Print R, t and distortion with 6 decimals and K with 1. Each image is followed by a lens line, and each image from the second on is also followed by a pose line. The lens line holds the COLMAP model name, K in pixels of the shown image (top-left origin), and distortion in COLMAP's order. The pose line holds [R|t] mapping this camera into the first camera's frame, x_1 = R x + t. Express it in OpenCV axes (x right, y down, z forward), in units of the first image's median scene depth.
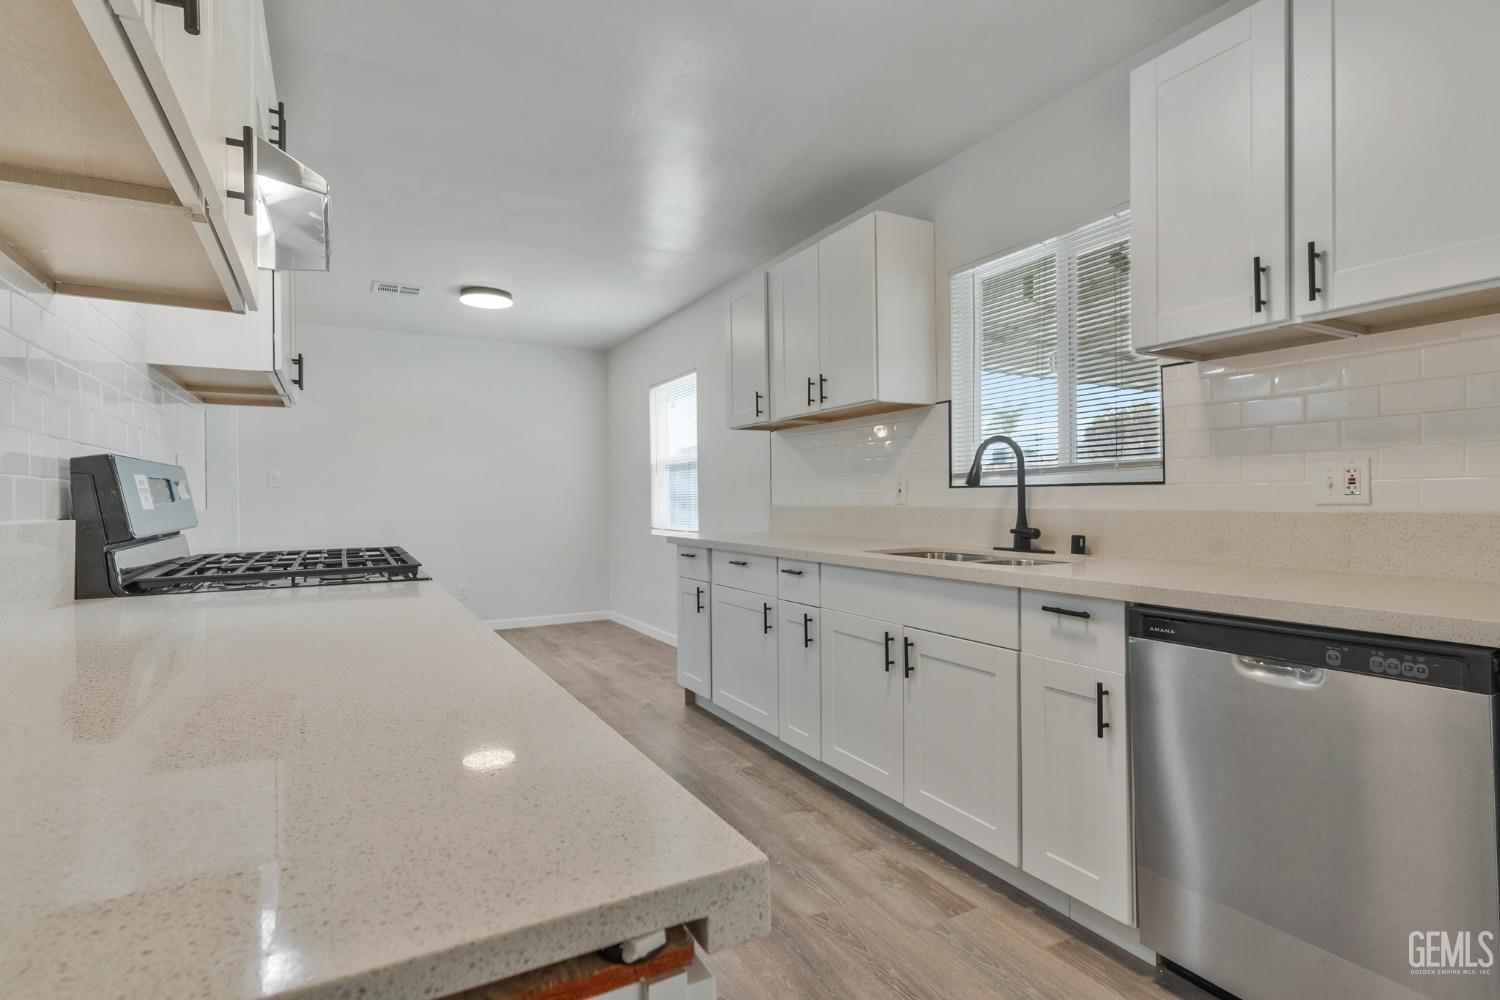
lens RADIAL K [[731.0, 0, 736.0], [0, 731.0, 499.3], [0, 0, 1]] dist [0.003229, 0.000602]
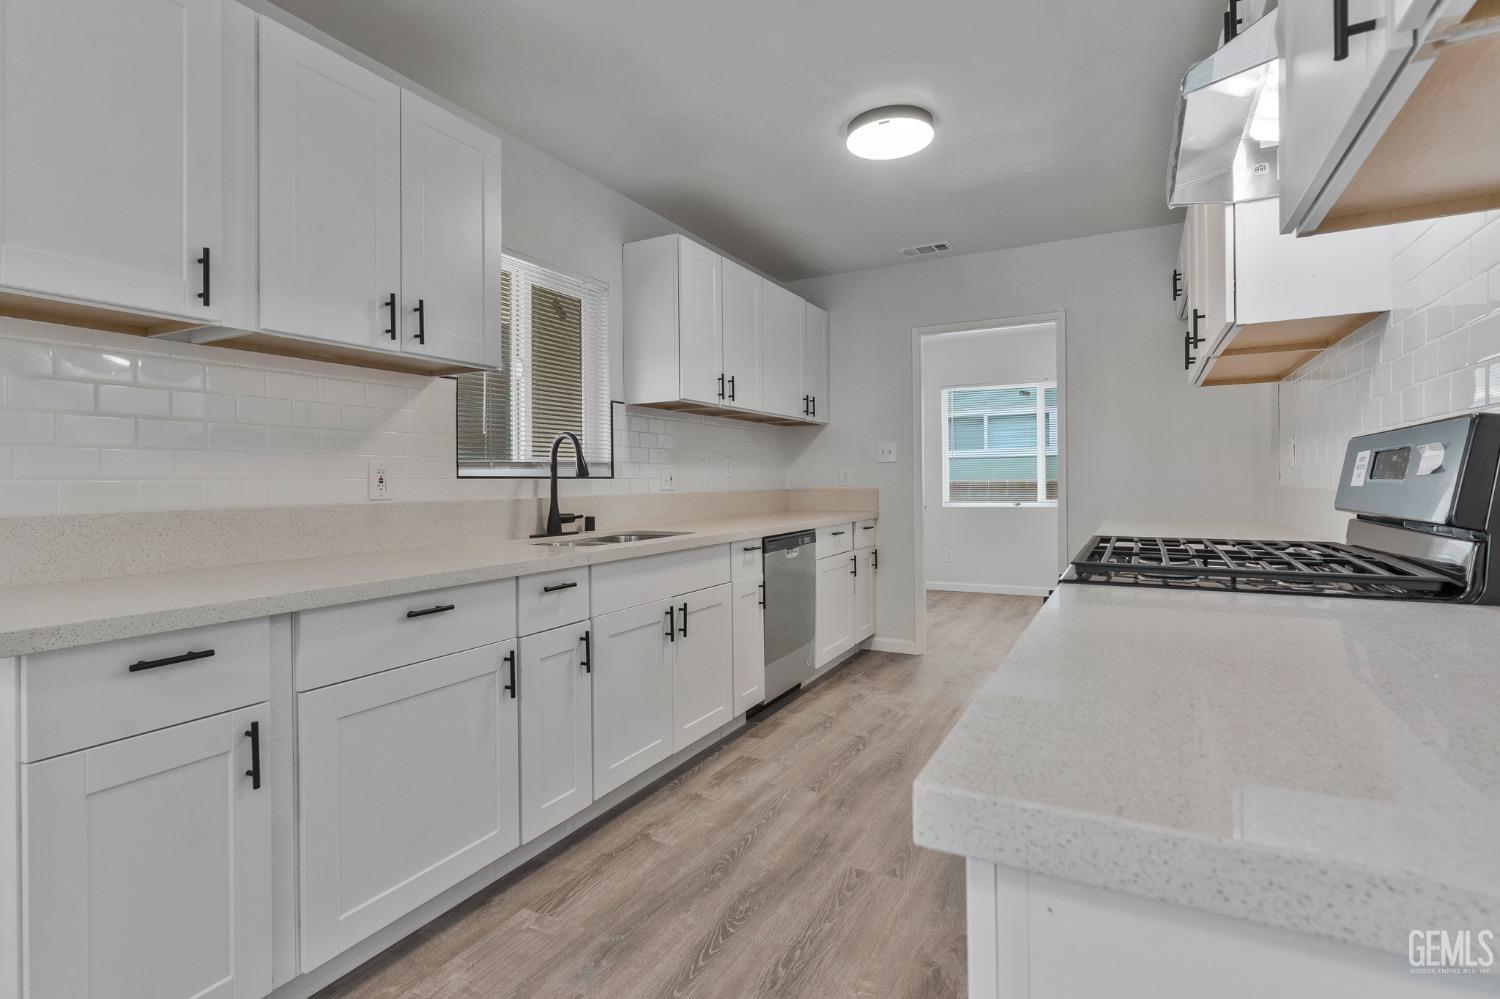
lens RADIAL K [[747.3, 0, 741.6], [0, 747.3, 475.0], [0, 0, 1]] dist [0.000925, 0.000111]
pose [[-0.553951, 0.022813, 0.832237, -0.824329], [0.018031, 0.999719, -0.015403, 0.000657], [-0.832354, 0.006474, -0.554207, 1.573831]]
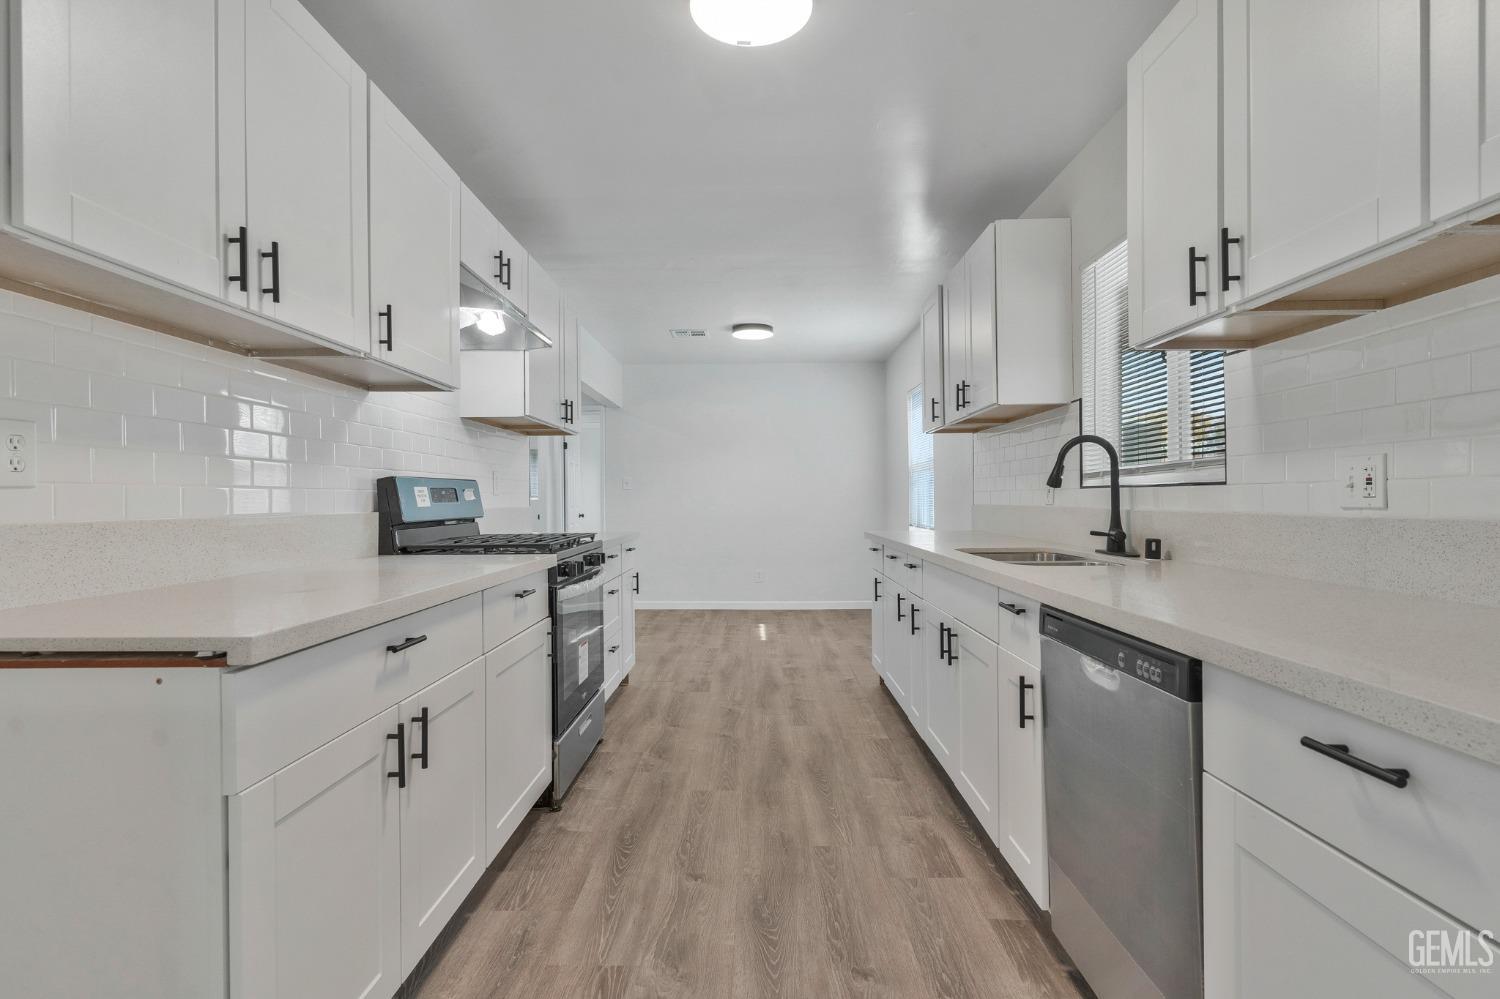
lens RADIAL K [[710.9, 0, 739.6], [0, 710.9, 499.4], [0, 0, 1]] dist [0.000015, 0.000094]
pose [[0.867478, 0.000952, -0.497475, 0.479914], [0.000970, 0.999993, 0.003605, -0.005700], [0.497475, -0.003610, 0.867471, -0.065332]]
